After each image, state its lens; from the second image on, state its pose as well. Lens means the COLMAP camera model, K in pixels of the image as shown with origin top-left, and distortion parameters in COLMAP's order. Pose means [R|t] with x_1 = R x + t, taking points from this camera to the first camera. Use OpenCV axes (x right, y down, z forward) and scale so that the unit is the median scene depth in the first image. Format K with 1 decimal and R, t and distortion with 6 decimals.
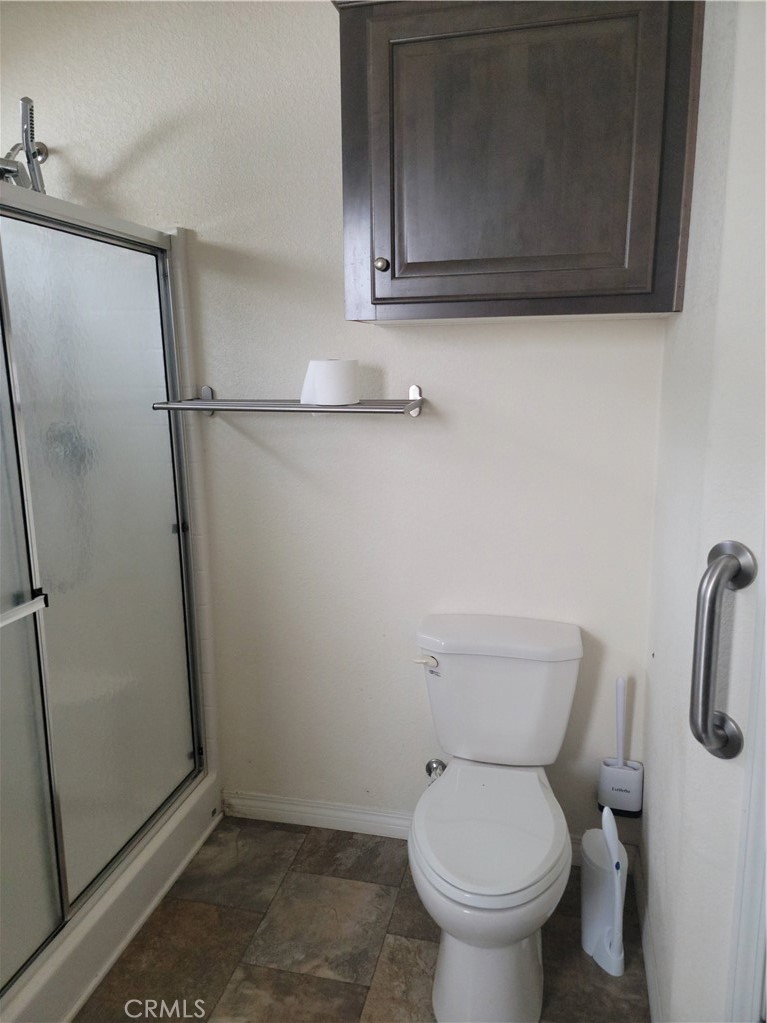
lens RADIAL K [[739.3, 0, 380.2], [0, 739.3, 512.7], [0, 0, 1]] dist [0.089801, -0.064646]
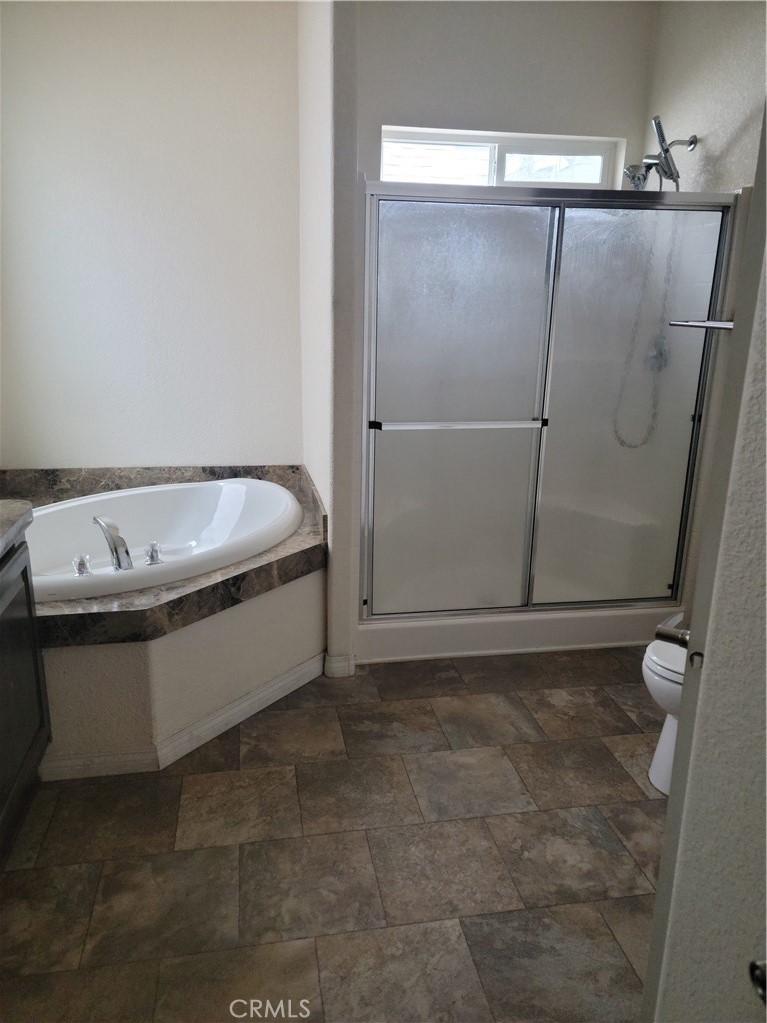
lens RADIAL K [[737.0, 0, 361.5], [0, 737.0, 507.3], [0, 0, 1]] dist [0.036314, -0.004429]
pose [[0.401248, 0.271119, -0.874926, 0.745132], [-0.198543, 0.958225, 0.205878, 0.020809], [0.894193, 0.091102, 0.438314, -0.124579]]
